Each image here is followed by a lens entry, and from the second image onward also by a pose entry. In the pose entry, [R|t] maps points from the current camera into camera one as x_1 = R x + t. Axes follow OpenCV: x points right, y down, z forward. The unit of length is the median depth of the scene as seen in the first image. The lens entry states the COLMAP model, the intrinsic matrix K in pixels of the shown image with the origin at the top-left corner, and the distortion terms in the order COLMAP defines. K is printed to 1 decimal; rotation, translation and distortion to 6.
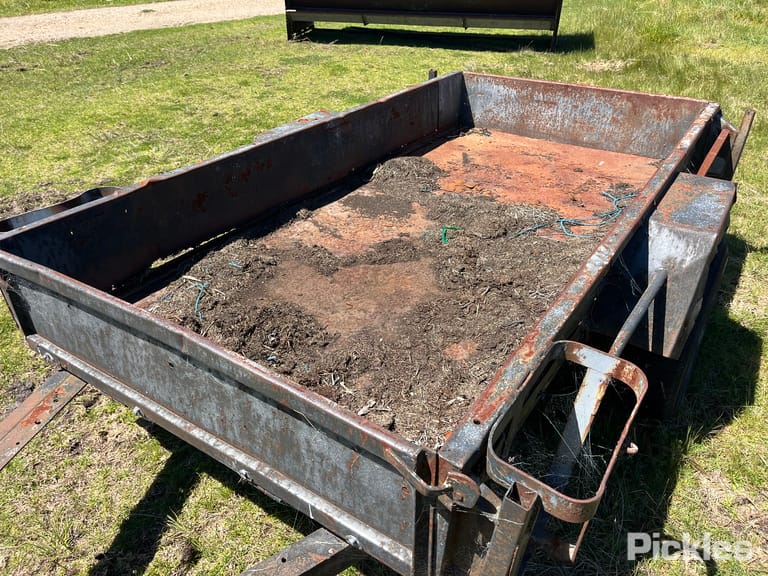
lens RADIAL K [[579.3, 0, 386.8], [0, 579.3, 285.3], [0, 0, 1]] dist [0.061865, -0.090053]
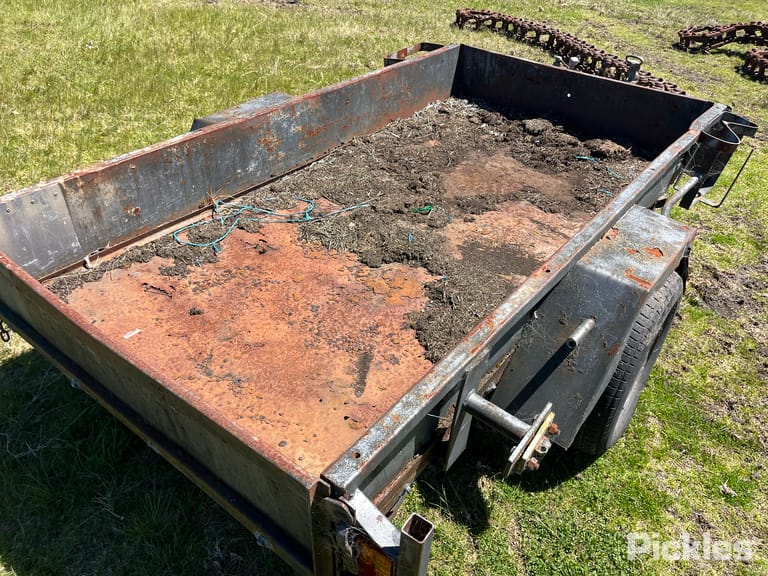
lens RADIAL K [[579.3, 0, 389.1], [0, 579.3, 285.7], [0, 0, 1]] dist [0.061865, -0.090053]
pose [[-0.997841, -0.061717, 0.022471, 0.111174], [-0.003042, 0.385178, 0.922837, -0.778202], [-0.065610, 0.920776, -0.384534, 1.197586]]
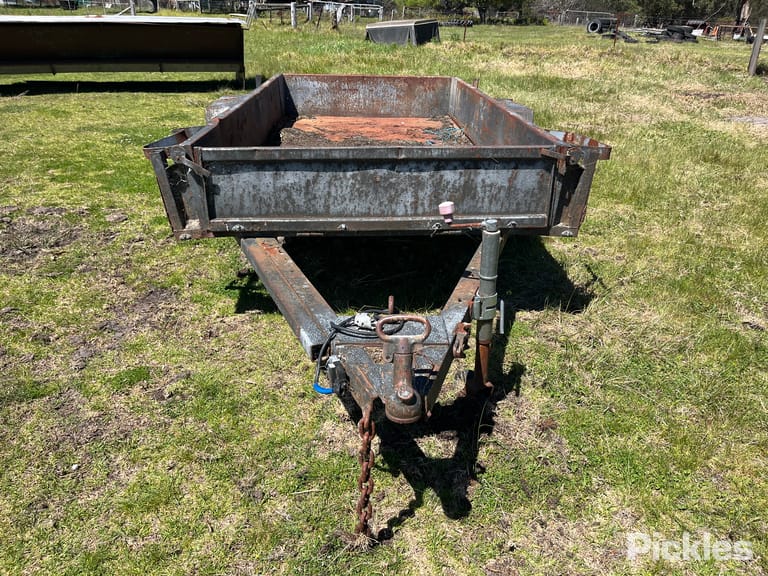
lens RADIAL K [[579.3, 0, 386.4], [0, 579.3, 294.6], [0, 0, 1]] dist [0.061865, -0.090053]
pose [[0.800814, -0.242172, 0.547768, -0.615042], [0.291371, 0.956605, -0.003051, 0.213506], [-0.523259, 0.162047, 0.836625, -0.166915]]
